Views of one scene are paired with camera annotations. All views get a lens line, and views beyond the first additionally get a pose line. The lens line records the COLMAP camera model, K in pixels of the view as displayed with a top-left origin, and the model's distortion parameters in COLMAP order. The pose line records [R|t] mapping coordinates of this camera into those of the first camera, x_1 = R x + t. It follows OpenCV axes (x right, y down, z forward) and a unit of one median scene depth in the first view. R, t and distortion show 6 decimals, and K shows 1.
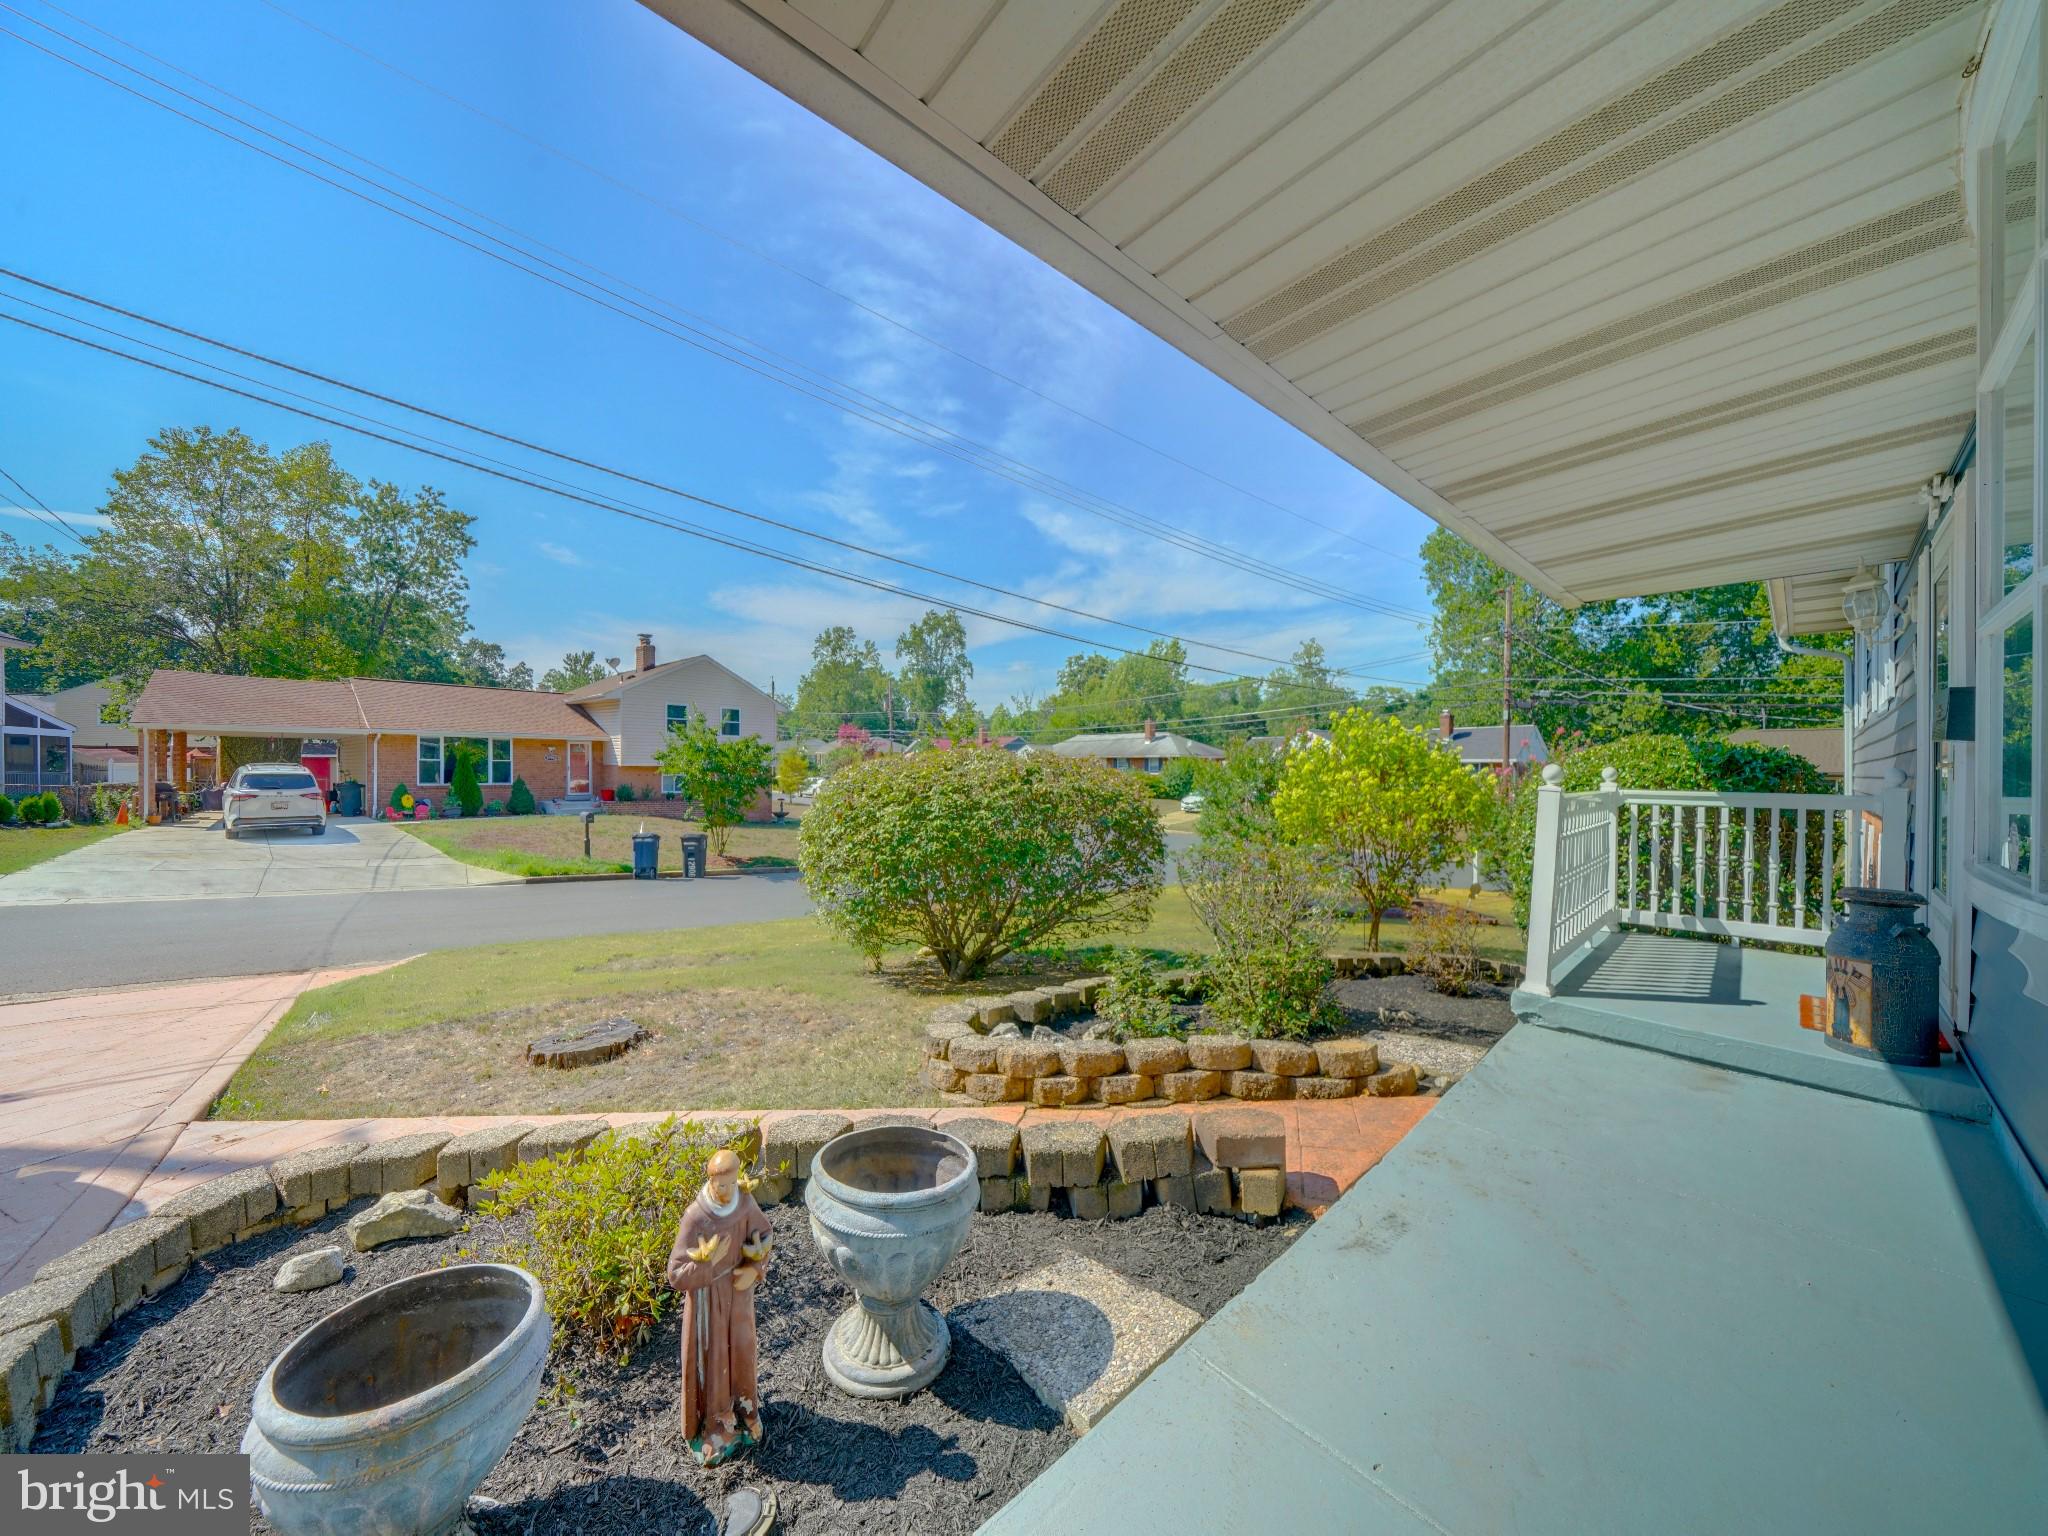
lens RADIAL K [[707.9, 0, 1025.6], [0, 707.9, 774.5], [0, 0, 1]] dist [-0.012541, 0.000254]
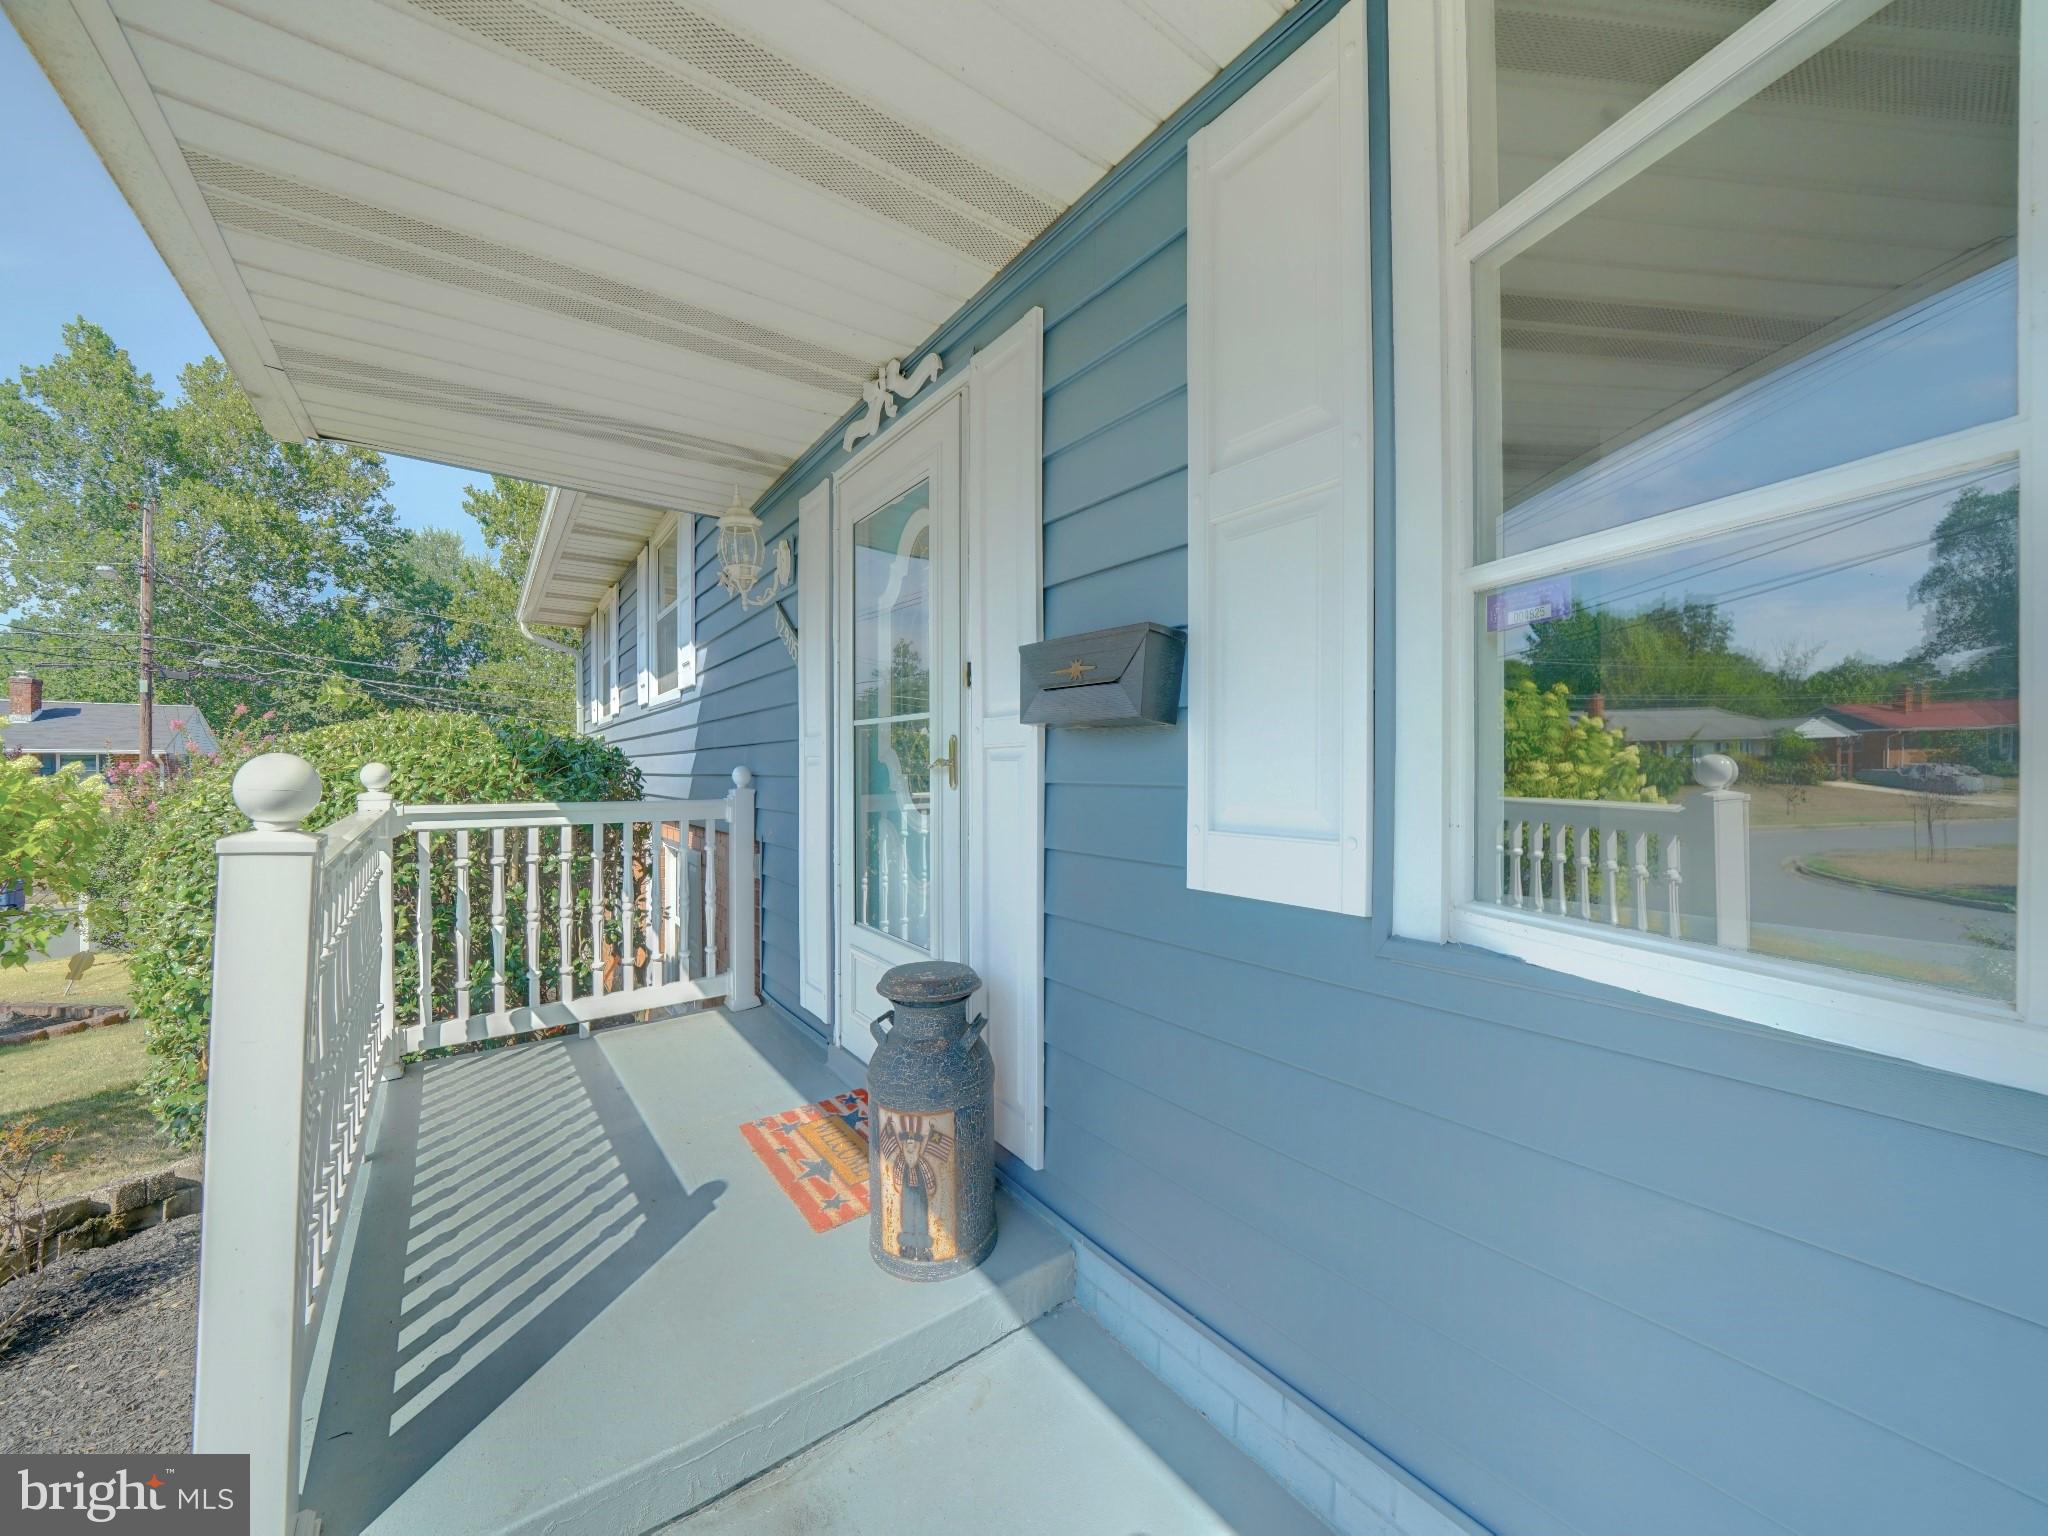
lens RADIAL K [[707.9, 0, 1026.2], [0, 707.9, 771.7], [0, 0, 1]] dist [-0.012541, 0.000254]
pose [[0.070789, -0.012158, 0.997417, 0.348515], [0.007719, 0.999902, 0.011640, -0.006787], [-0.997461, 0.006875, 0.070876, 0.483219]]
